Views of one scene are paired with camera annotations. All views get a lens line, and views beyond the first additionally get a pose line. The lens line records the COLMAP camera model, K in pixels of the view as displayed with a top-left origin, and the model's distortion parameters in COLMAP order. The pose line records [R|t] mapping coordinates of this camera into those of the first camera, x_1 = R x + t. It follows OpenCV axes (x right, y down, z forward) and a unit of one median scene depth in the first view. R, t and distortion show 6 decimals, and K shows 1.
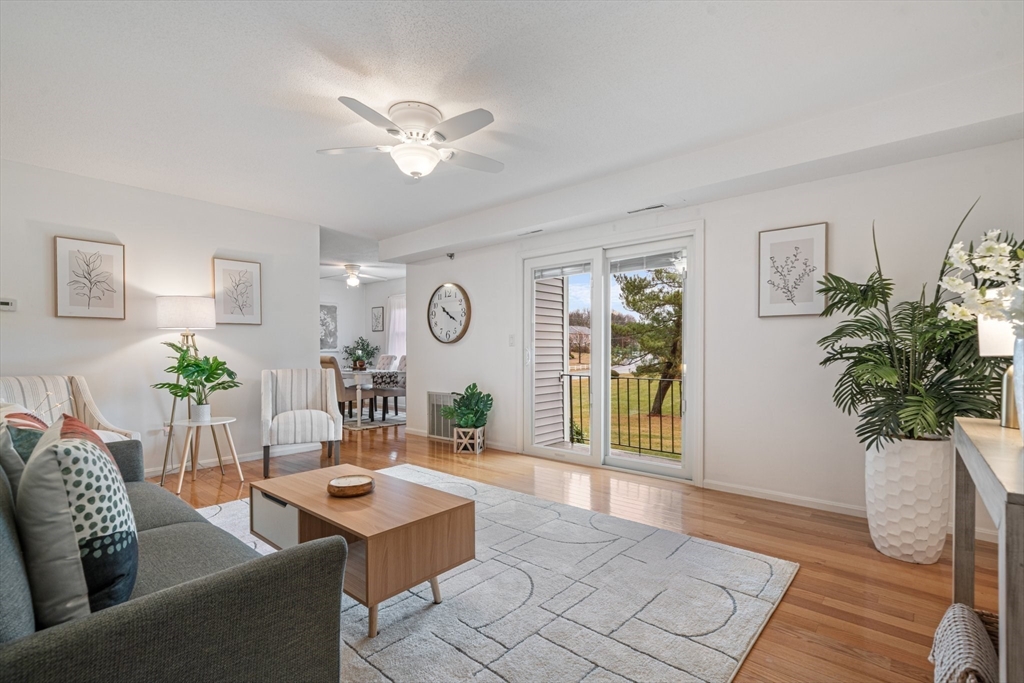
lens RADIAL K [[470.1, 0, 516.8], [0, 470.1, 351.9], [0, 0, 1]] dist [0.000726, 0.000067]
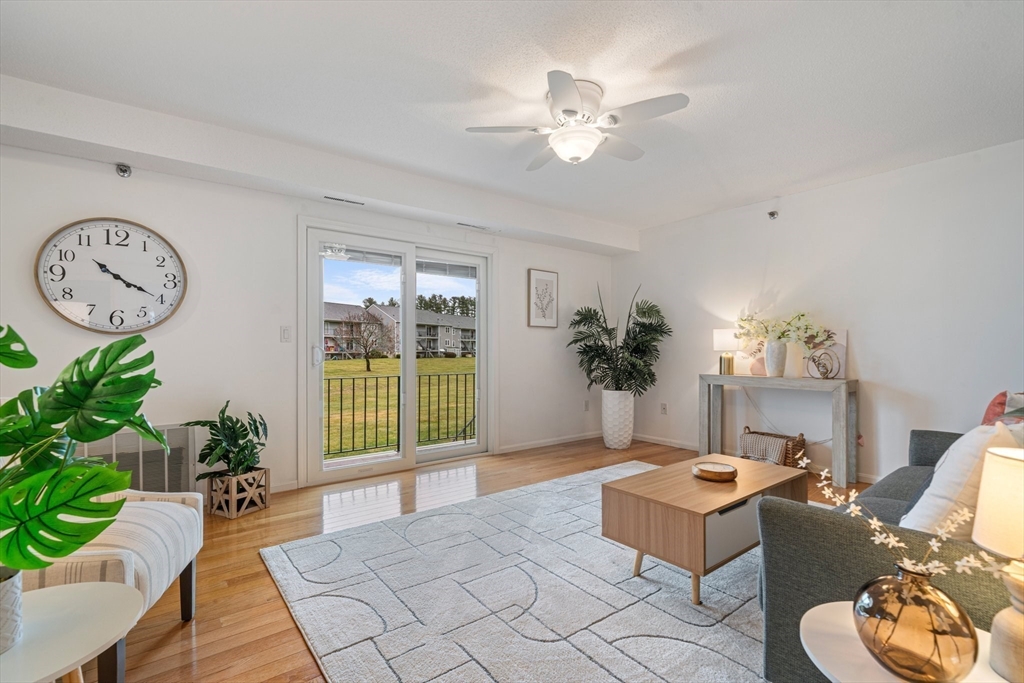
lens RADIAL K [[470.1, 0, 516.8], [0, 470.1, 351.9], [0, 0, 1]] dist [0.000726, 0.000067]
pose [[0.186978, -0.003118, 0.982359, -0.758073], [0.002856, 0.999992, 0.002630, 0.001443], [-0.982360, 0.002314, 0.186986, 0.614160]]
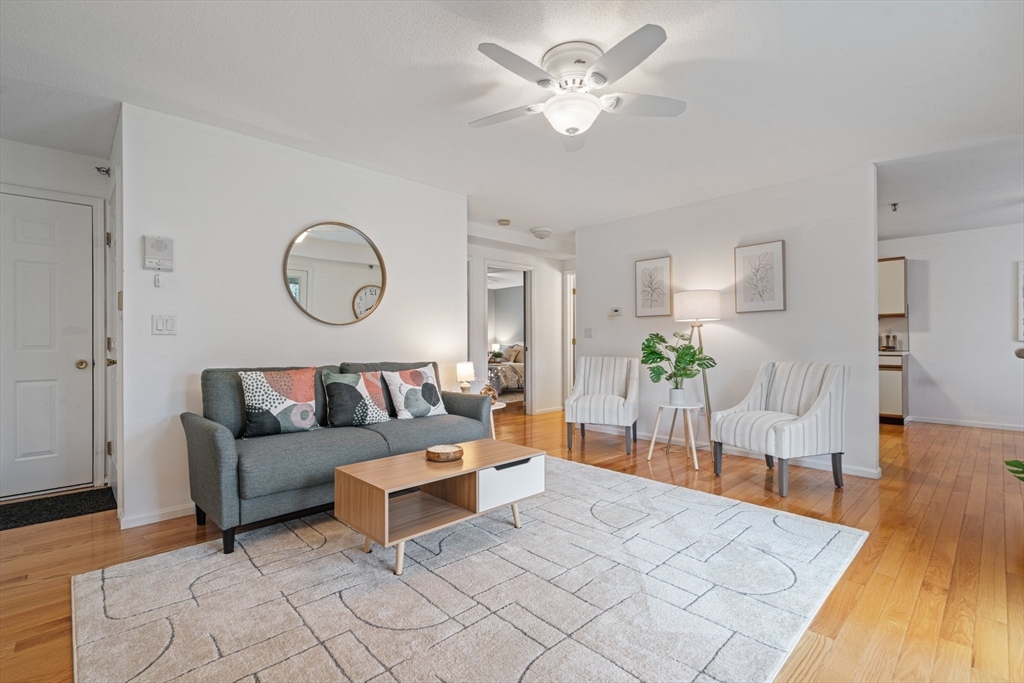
lens RADIAL K [[465.8, 0, 512.0], [0, 465.8, 341.5], [0, 0, 1]] dist [0.000721, 0.000181]
pose [[-0.097410, 0.002108, -0.995242, 0.410268], [0.002330, 0.999995, 0.001890, -0.001062], [0.995242, -0.002135, -0.097414, 0.636205]]
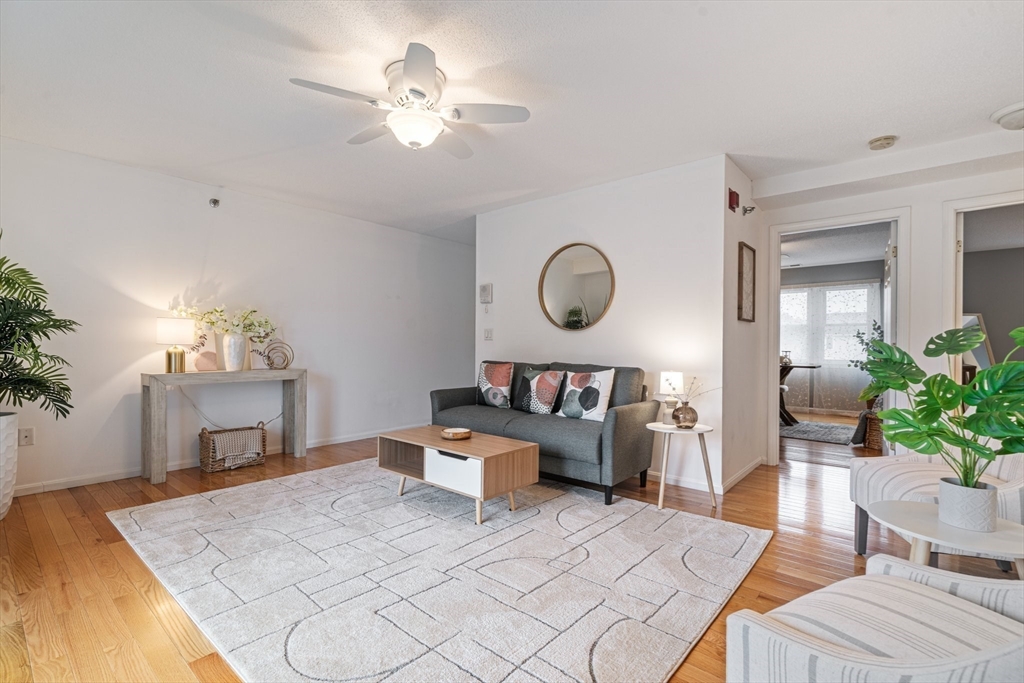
lens RADIAL K [[463.9, 0, 508.6], [0, 463.9, 350.7], [0, 0, 1]] dist [0.000378, 0.000192]
pose [[-0.999989, -0.004532, -0.000814, -0.258438], [-0.004543, 0.999891, 0.014057, -0.000619], [0.000750, 0.014061, -0.999901, 1.230930]]
